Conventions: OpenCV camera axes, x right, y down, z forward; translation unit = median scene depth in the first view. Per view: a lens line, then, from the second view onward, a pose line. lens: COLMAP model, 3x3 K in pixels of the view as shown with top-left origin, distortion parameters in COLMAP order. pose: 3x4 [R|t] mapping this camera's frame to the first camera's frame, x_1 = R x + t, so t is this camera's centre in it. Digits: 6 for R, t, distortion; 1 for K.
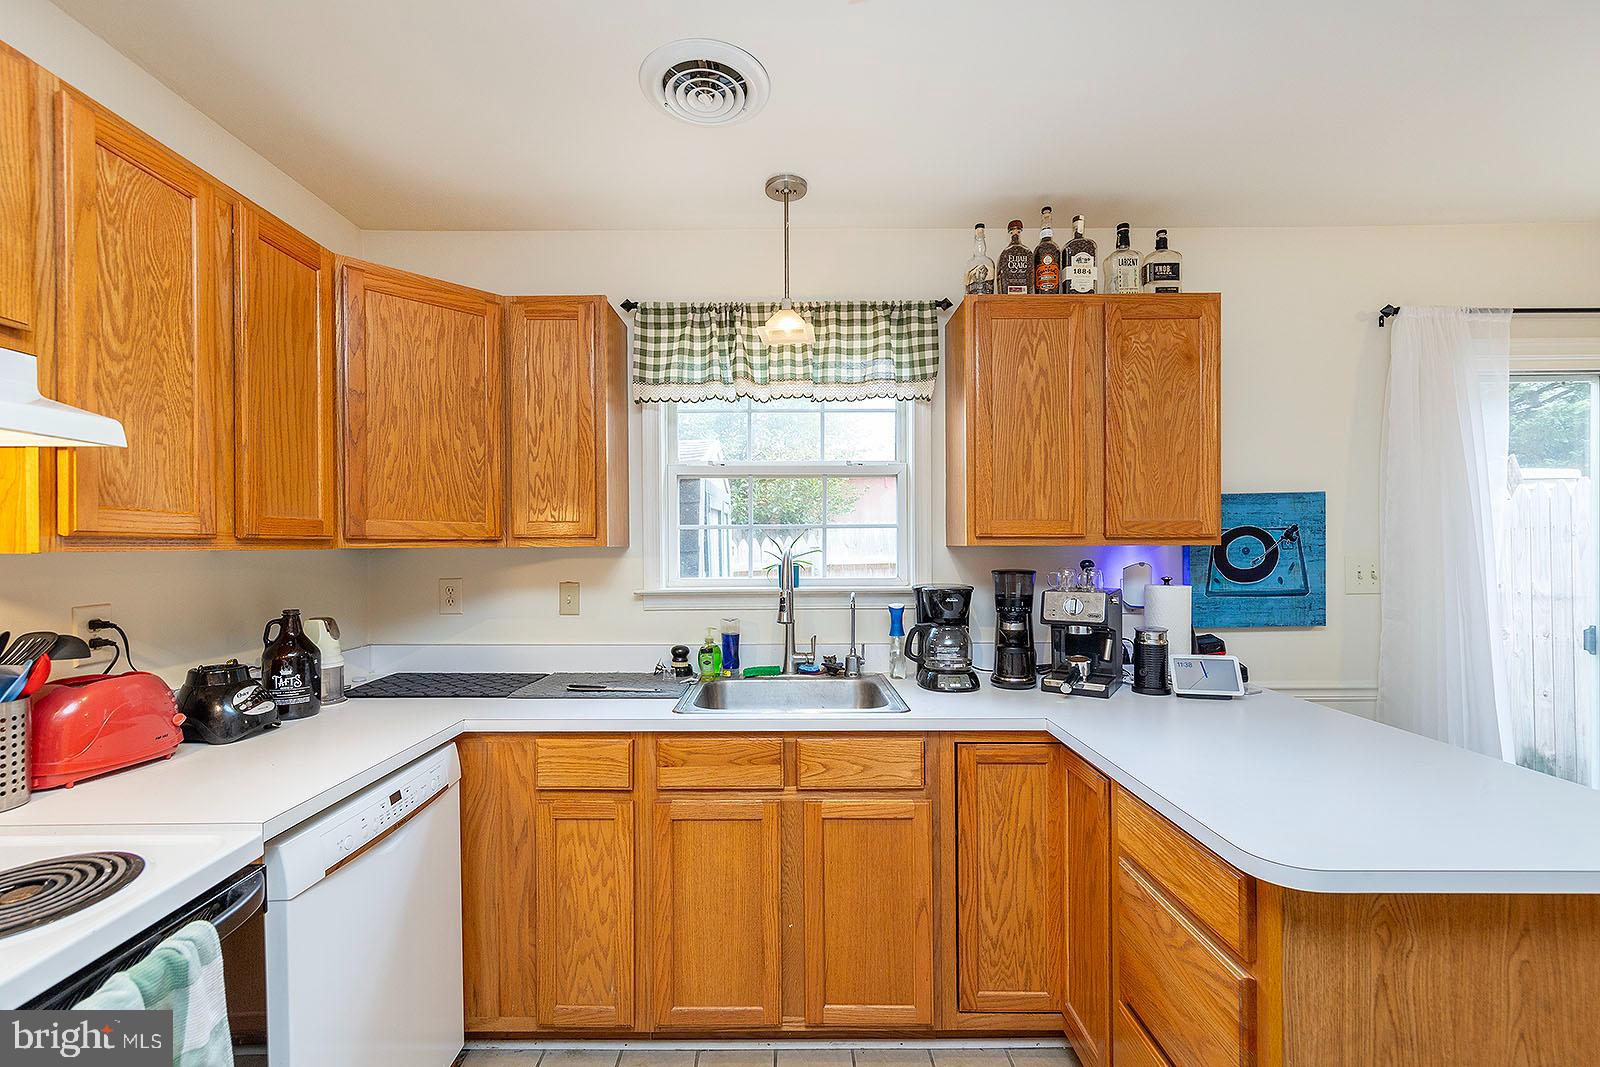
lens RADIAL K [[703.8, 0, 790.6], [0, 703.8, 559.7], [0, 0, 1]] dist [0.002270, -0.000400]
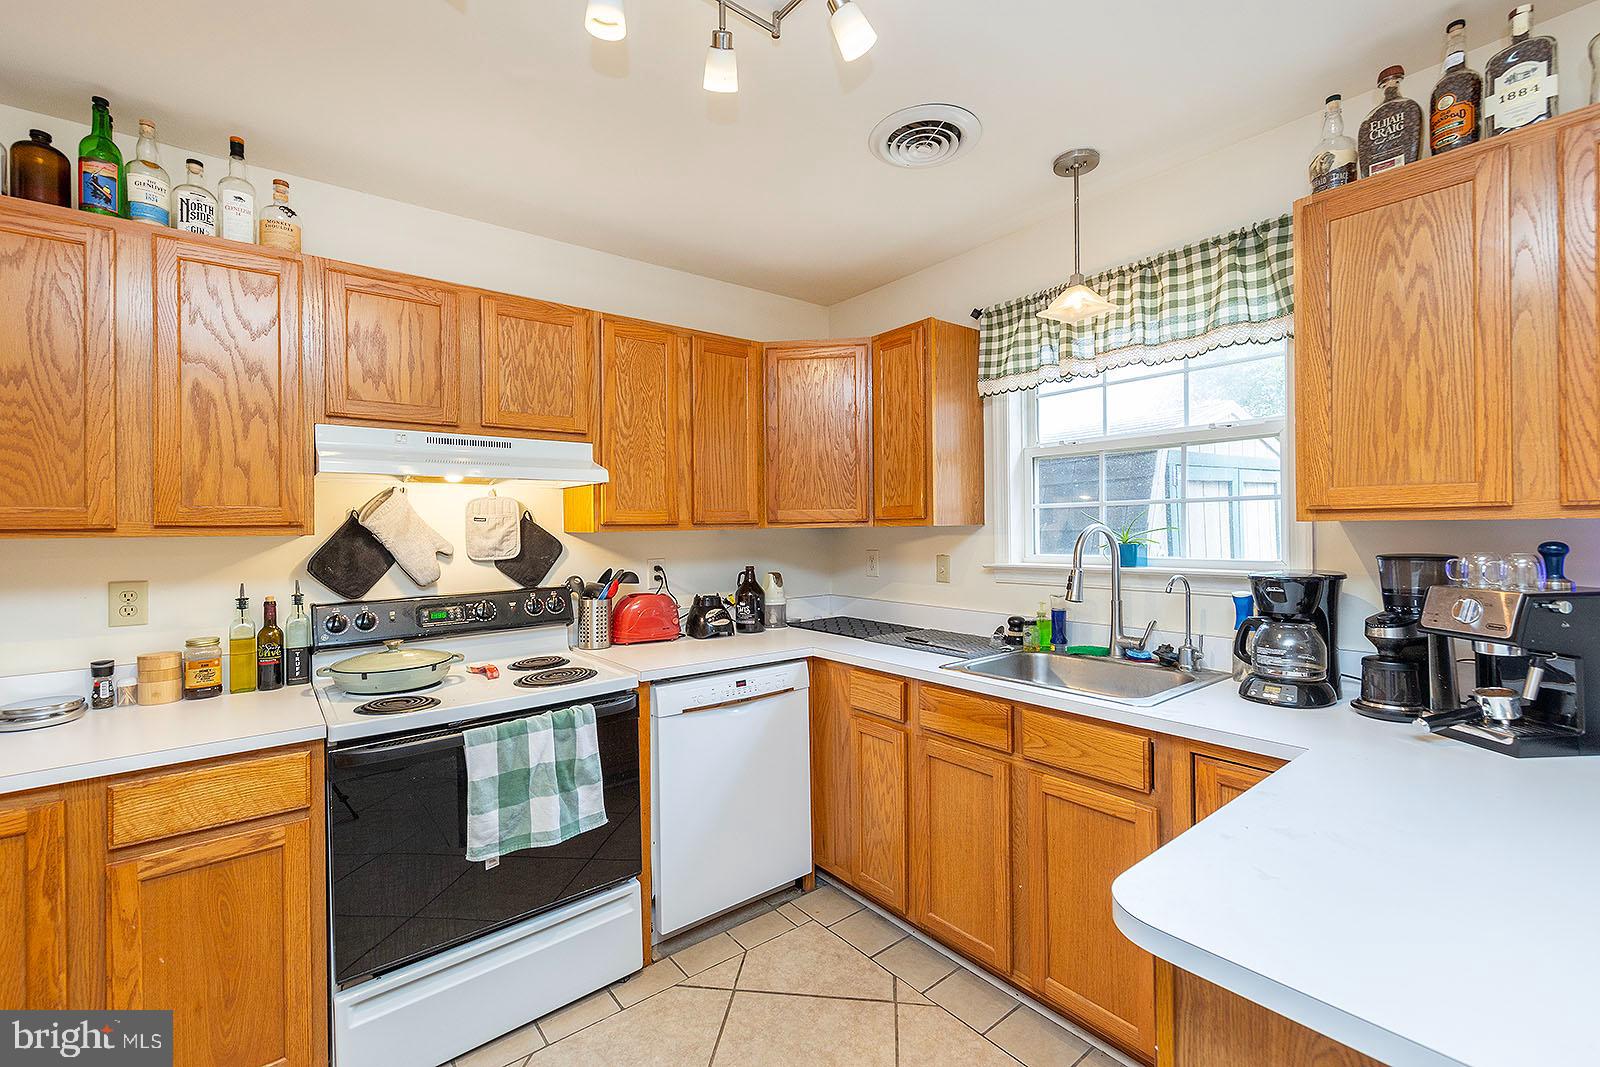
lens RADIAL K [[675.9, 0, 775.6], [0, 675.9, 540.4], [0, 0, 1]] dist [0.001508, 0.000050]
pose [[0.609815, 0.010403, -0.792476, 0.481830], [-0.004589, 0.999943, 0.009595, -0.003550], [0.792531, -0.002215, 0.609828, 0.081260]]
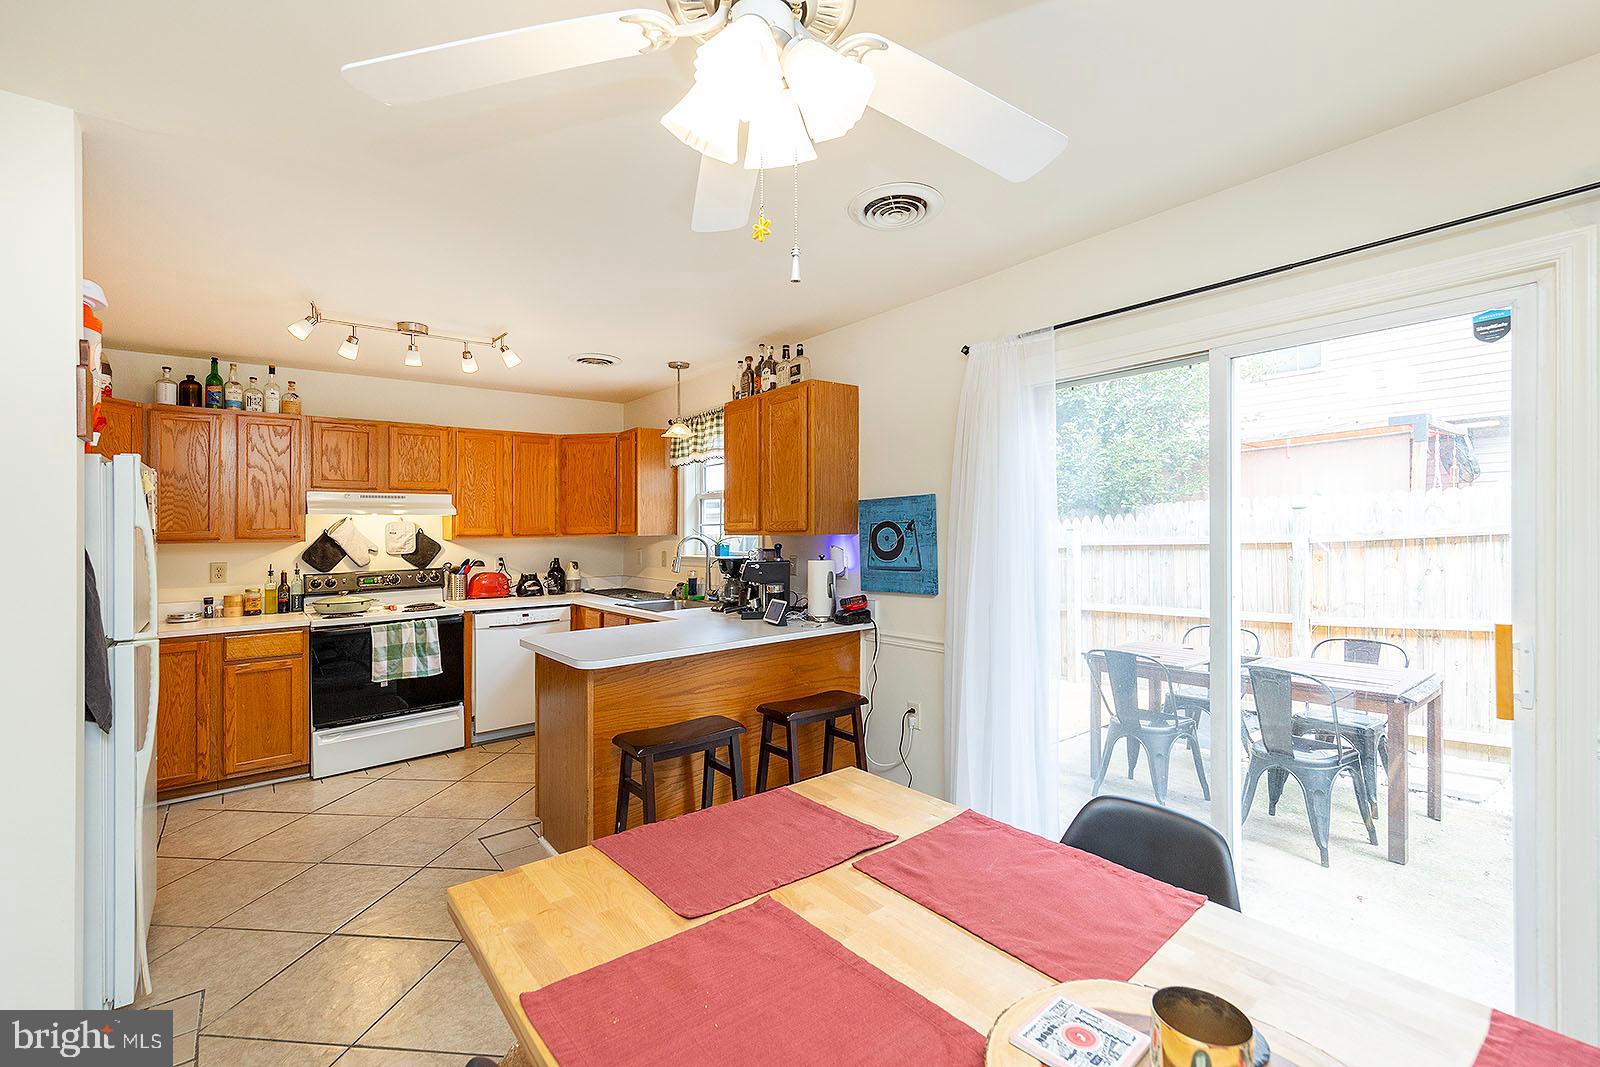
lens RADIAL K [[668.1, 0, 803.3], [0, 668.1, 531.7], [0, 0, 1]] dist [0.001723, 0.000061]
pose [[0.643994, -0.003520, -0.765022, 1.744624], [-0.002983, 0.999970, -0.007112, -0.017397], [0.765024, 0.006862, 0.643965, 0.002944]]
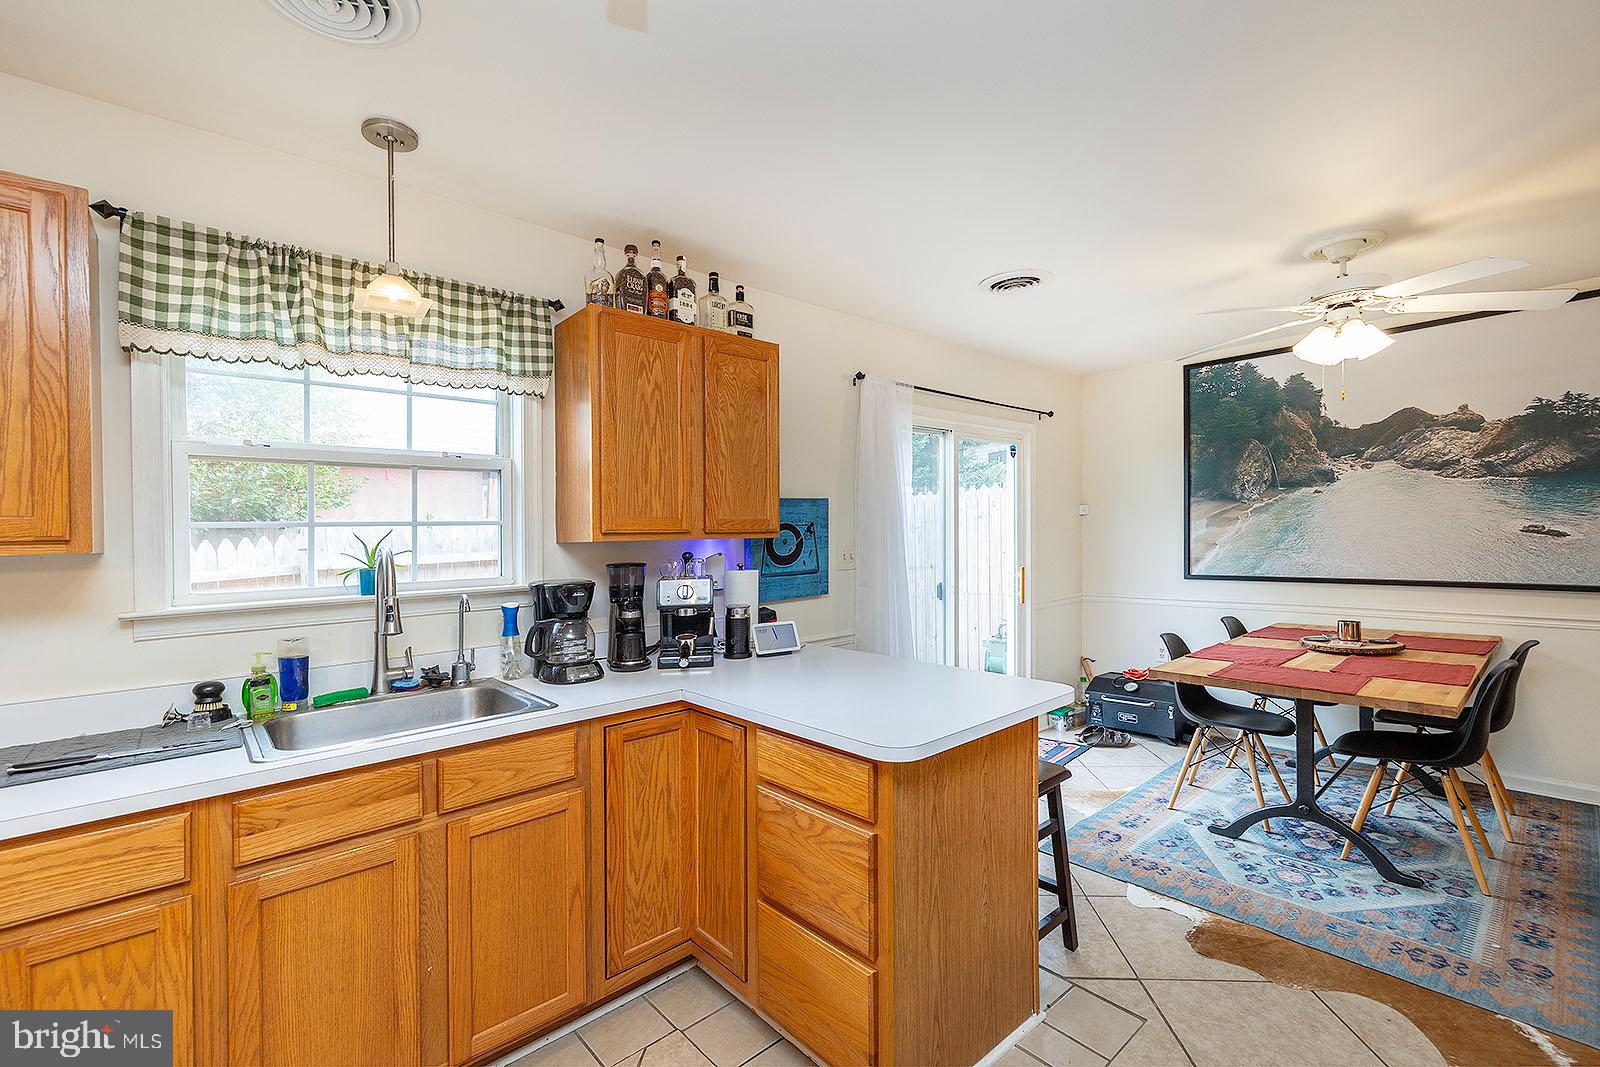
lens RADIAL K [[682.3, 0, 811.6], [0, 682.3, 563.3], [0, 0, 1]] dist [0.000809, -0.000174]
pose [[0.735575, -0.040940, 0.676205, -0.204523], [0.033689, 0.999148, 0.023845, -0.000975], [-0.676605, 0.005241, 0.736327, 0.026662]]
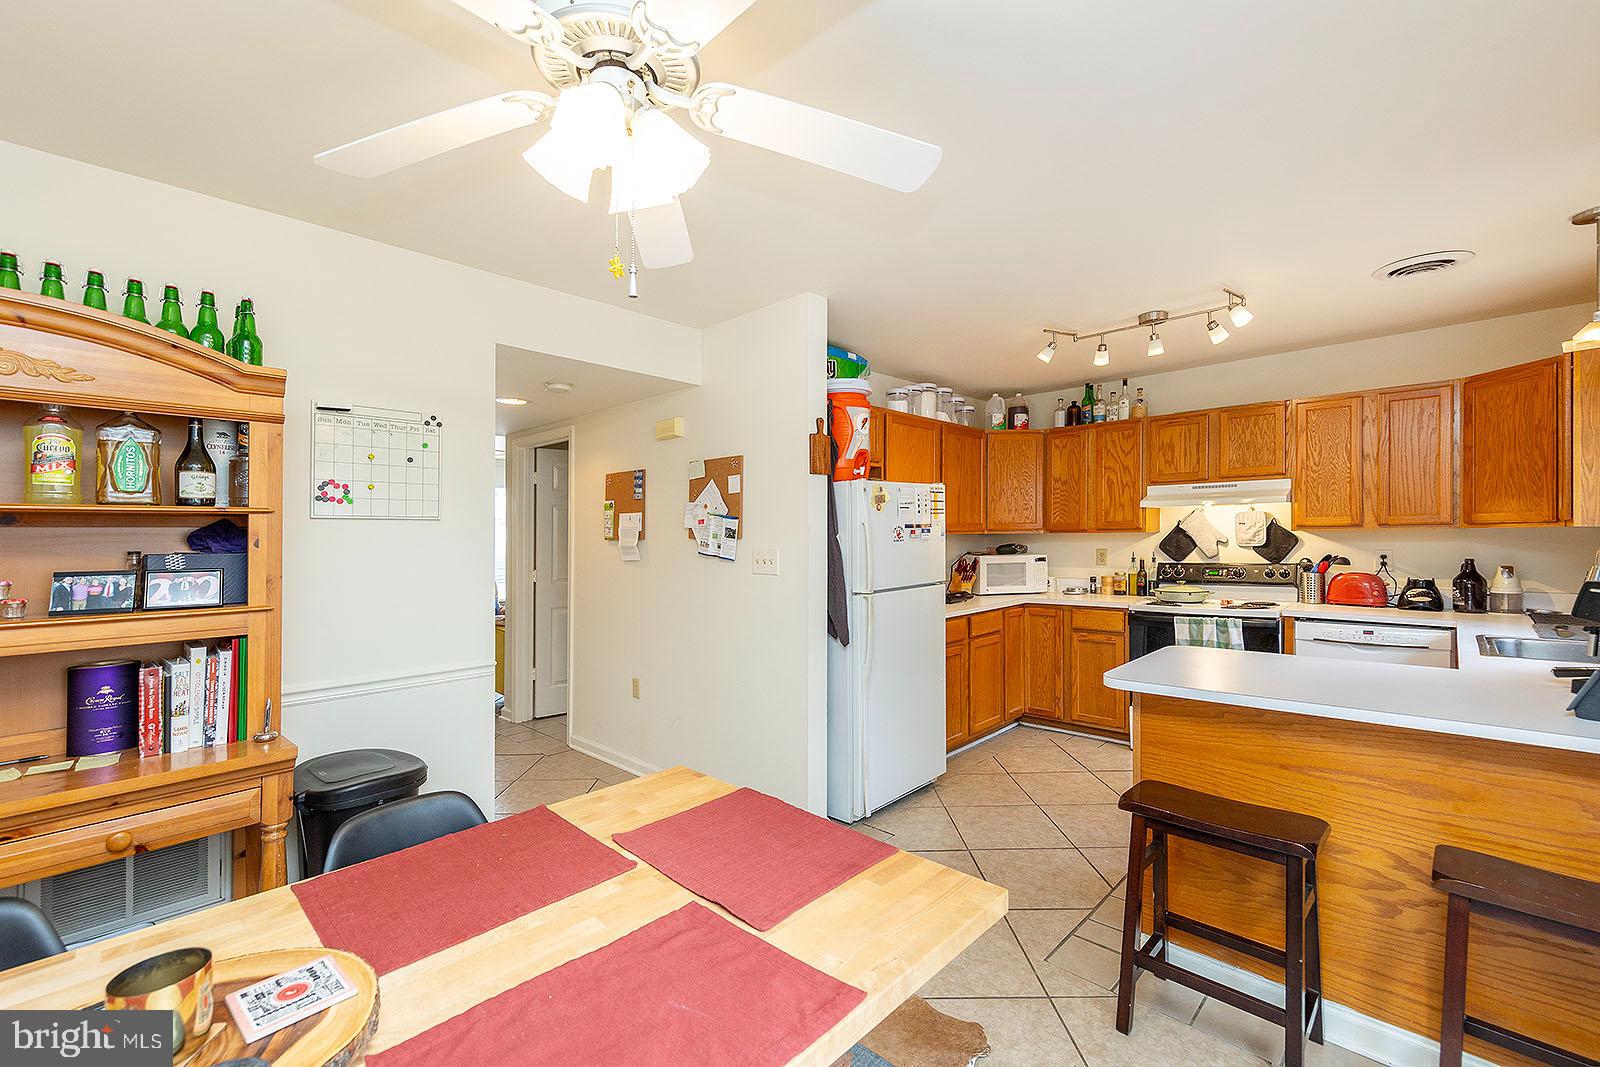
lens RADIAL K [[703.0, 0, 826.1], [0, 703.0, 520.7], [0, 0, 1]] dist [0.002144, 0.000323]
pose [[-0.670177, -0.000150, -0.742201, 1.671565], [0.002838, 0.999992, -0.002764, -0.030925], [0.742196, -0.003959, -0.670171, 0.834092]]
